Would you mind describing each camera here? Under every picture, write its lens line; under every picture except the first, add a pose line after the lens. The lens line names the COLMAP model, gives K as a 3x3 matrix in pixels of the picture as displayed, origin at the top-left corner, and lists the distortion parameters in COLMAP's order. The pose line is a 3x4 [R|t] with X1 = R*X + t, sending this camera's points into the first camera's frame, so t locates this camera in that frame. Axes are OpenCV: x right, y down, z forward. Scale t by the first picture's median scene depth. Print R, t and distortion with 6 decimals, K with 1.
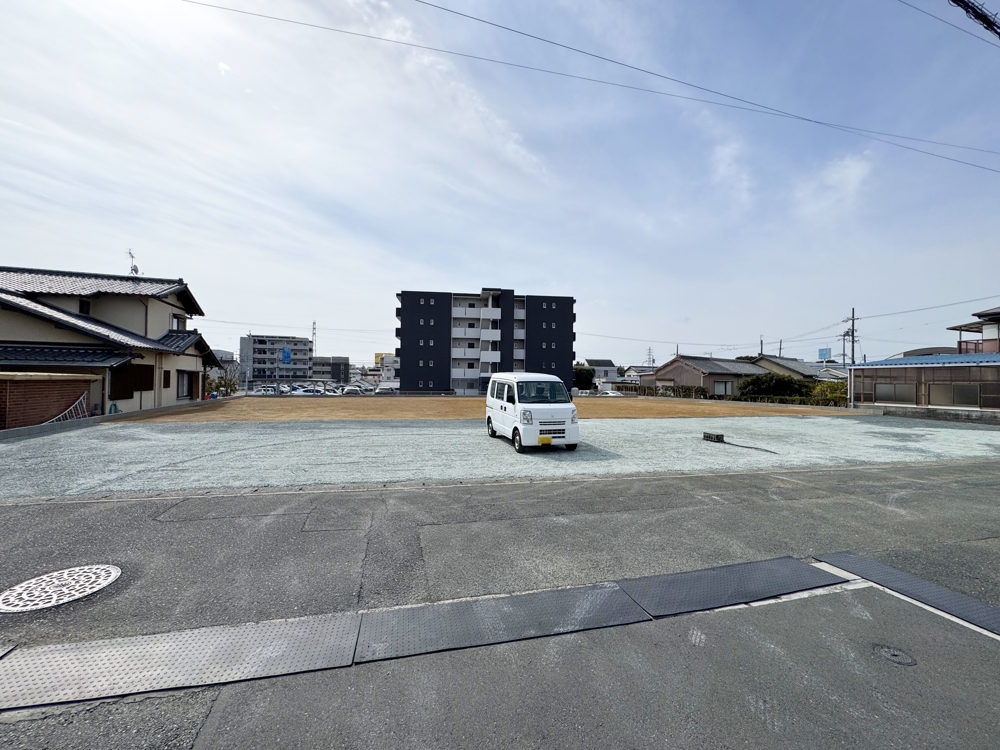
lens RADIAL K [[399.2, 0, 502.4], [0, 399.2, 374.7], [0, 0, 1]] dist [-0.000965, 0.000077]
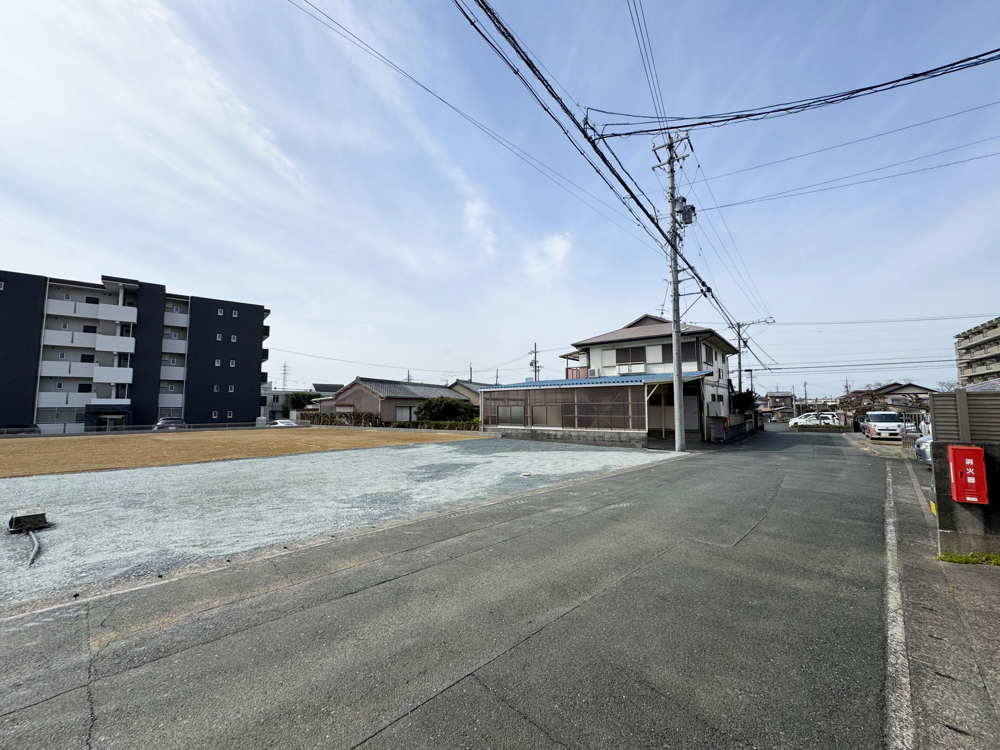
lens RADIAL K [[402.2, 0, 504.6], [0, 402.2, 376.2], [0, 0, 1]] dist [-0.012193, 0.000111]
pose [[0.838754, 0.026025, 0.543888, 0.155957], [0.008137, 0.998147, -0.060310, 0.003263], [-0.544450, 0.055011, 0.836988, 0.056144]]
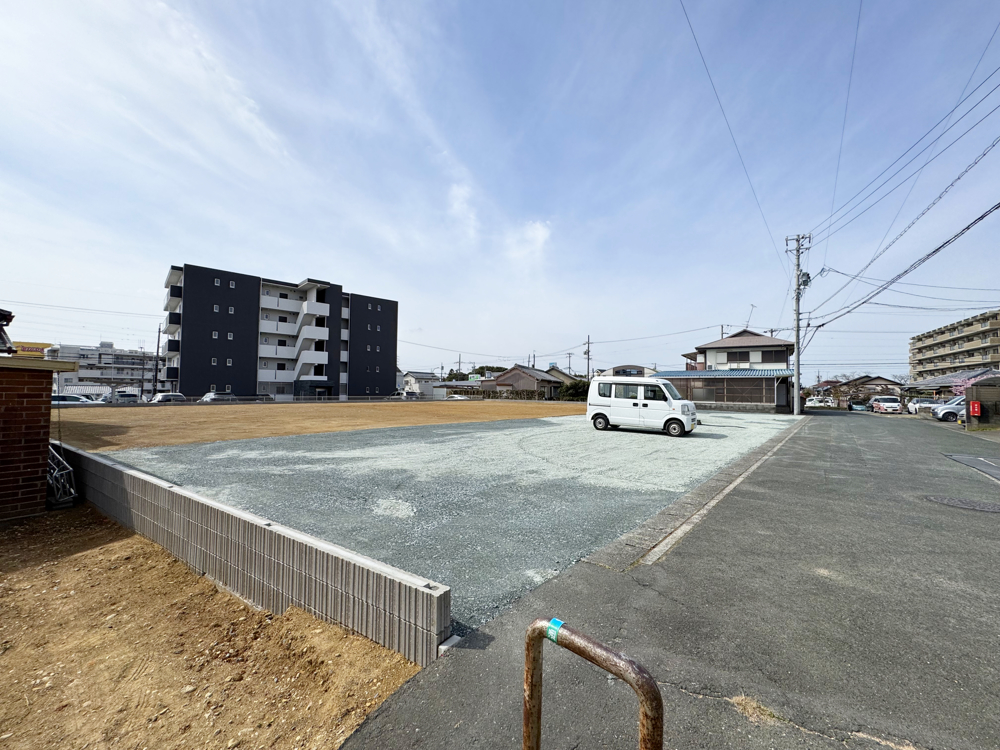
lens RADIAL K [[394.0, 0, 501.8], [0, 394.0, 370.3], [0, 0, 1]] dist [-0.012025, -0.000103]
pose [[0.804367, 0.028775, 0.593435, -0.203916], [-0.013884, 0.999464, -0.029644, 0.003222], [-0.593970, 0.015605, 0.804336, 0.052199]]
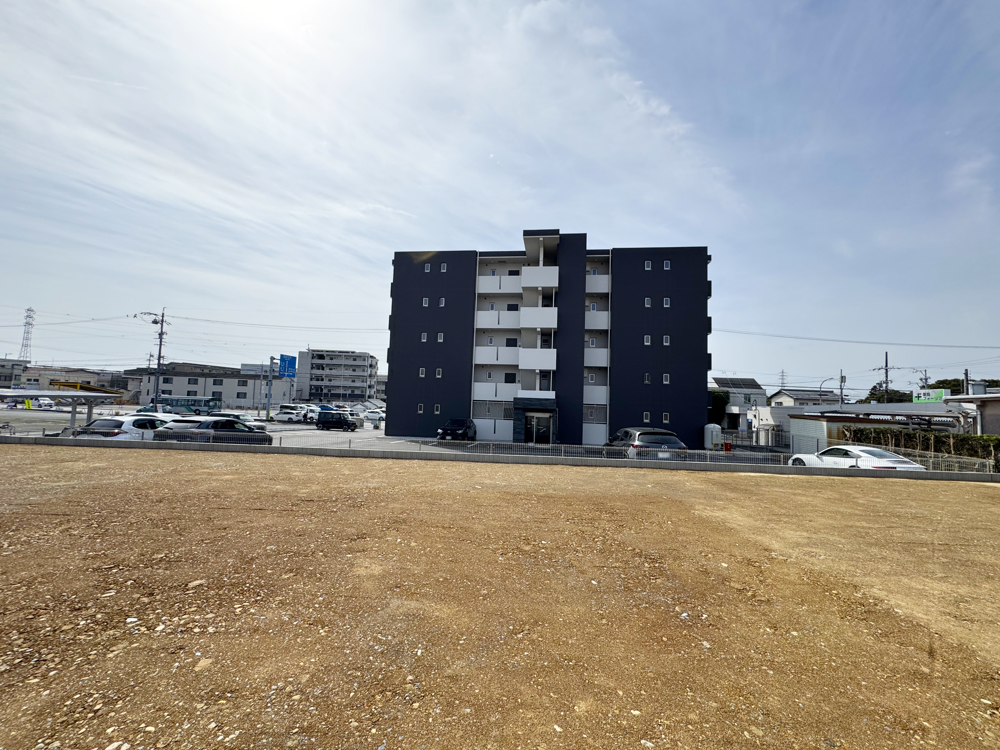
lens RADIAL K [[401.2, 0, 500.0], [0, 401.2, 375.0], [0, 0, 1]] dist [-0.002941, -0.000078]
pose [[0.968866, 0.005840, -0.247515, 0.049833], [-0.020233, 0.998245, -0.055647, 0.004791], [0.246756, 0.058923, 0.967285, 0.462202]]
